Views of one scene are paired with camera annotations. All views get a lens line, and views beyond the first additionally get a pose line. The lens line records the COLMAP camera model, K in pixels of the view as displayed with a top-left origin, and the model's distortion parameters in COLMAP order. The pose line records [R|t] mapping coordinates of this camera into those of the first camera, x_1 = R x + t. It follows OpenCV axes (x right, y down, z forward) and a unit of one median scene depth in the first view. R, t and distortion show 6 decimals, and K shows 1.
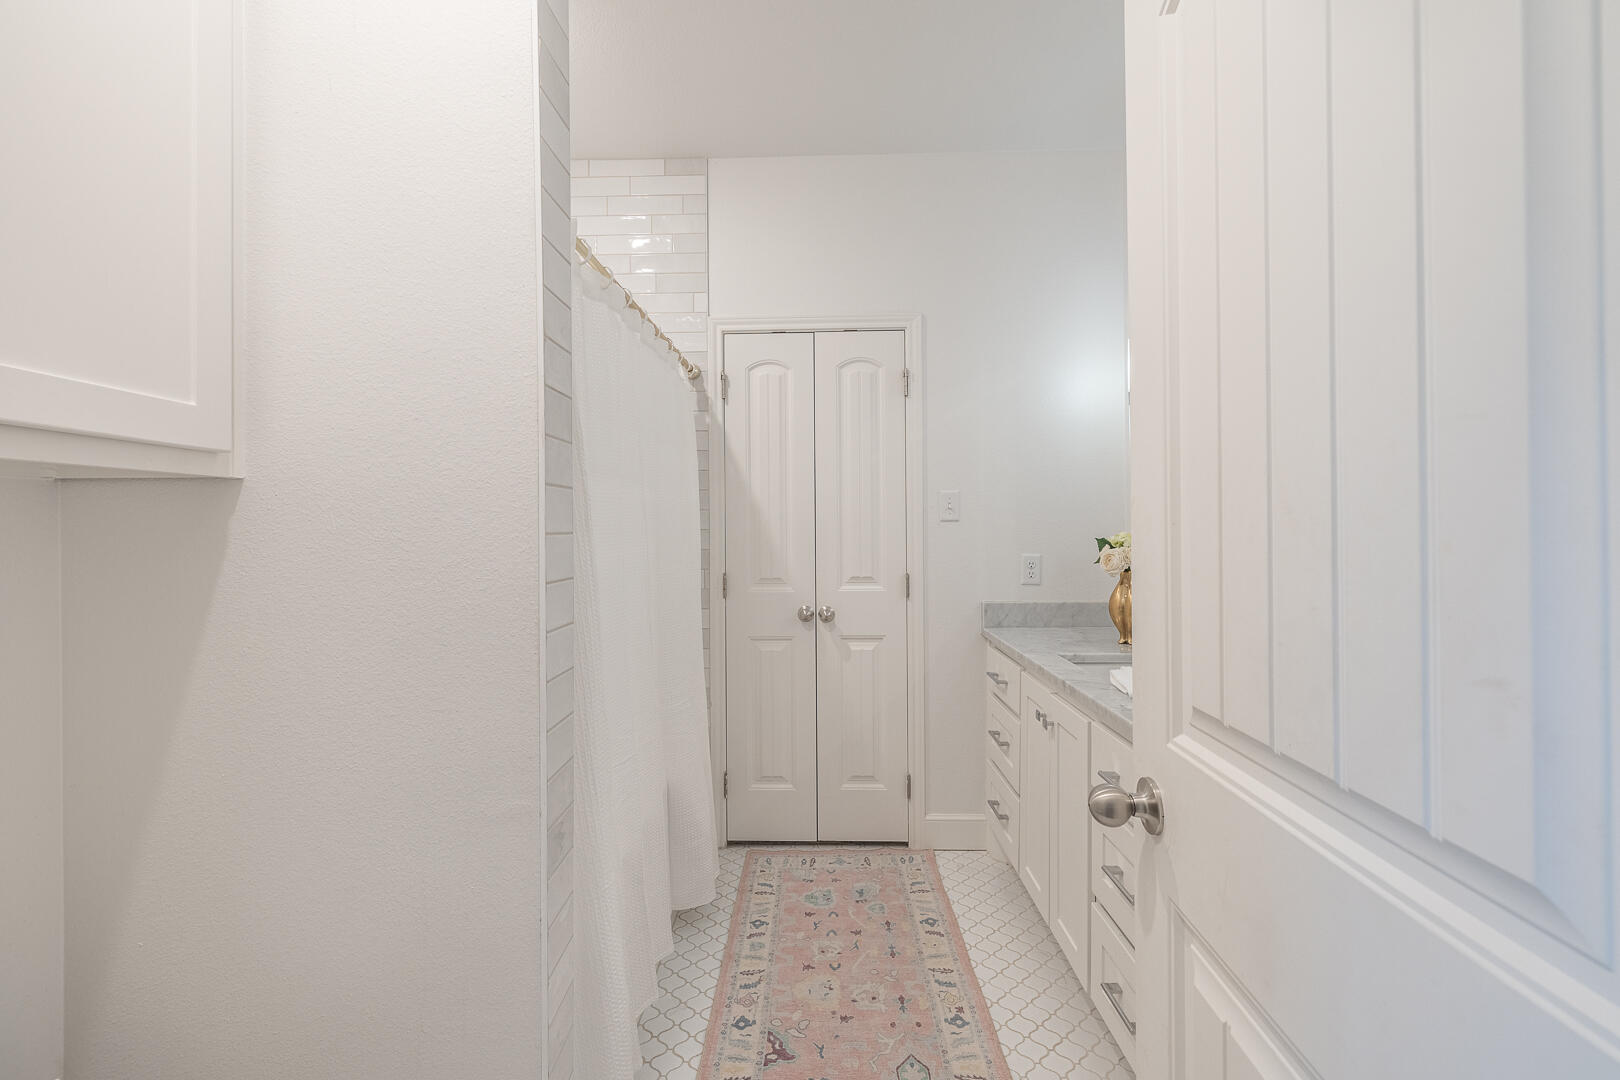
lens RADIAL K [[687.9, 0, 805.5], [0, 687.9, 529.2], [0, 0, 1]] dist [-0.000675, -0.000464]
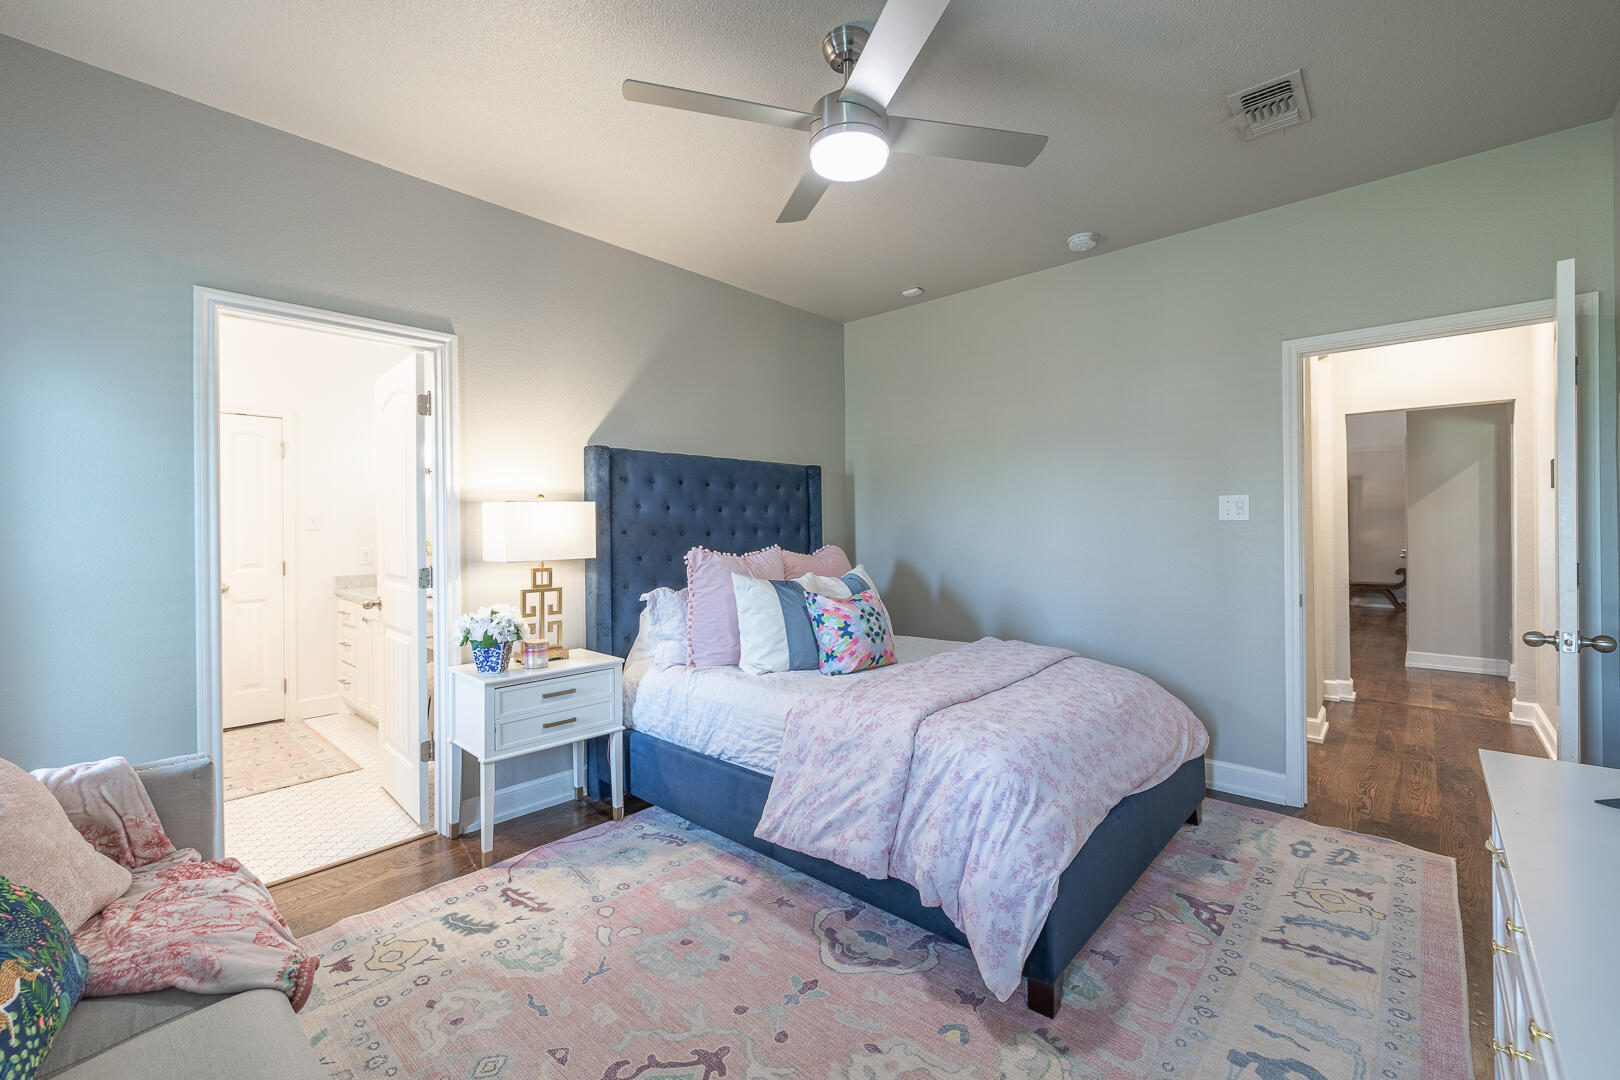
lens RADIAL K [[687.9, 0, 807.4], [0, 687.9, 526.2], [0, 0, 1]] dist [-0.000675, -0.000464]
pose [[0.666905, 0.000069, 0.745143, -0.260854], [0.008979, 0.999927, -0.008129, 0.003354], [-0.745088, 0.012112, 0.666856, -1.124612]]
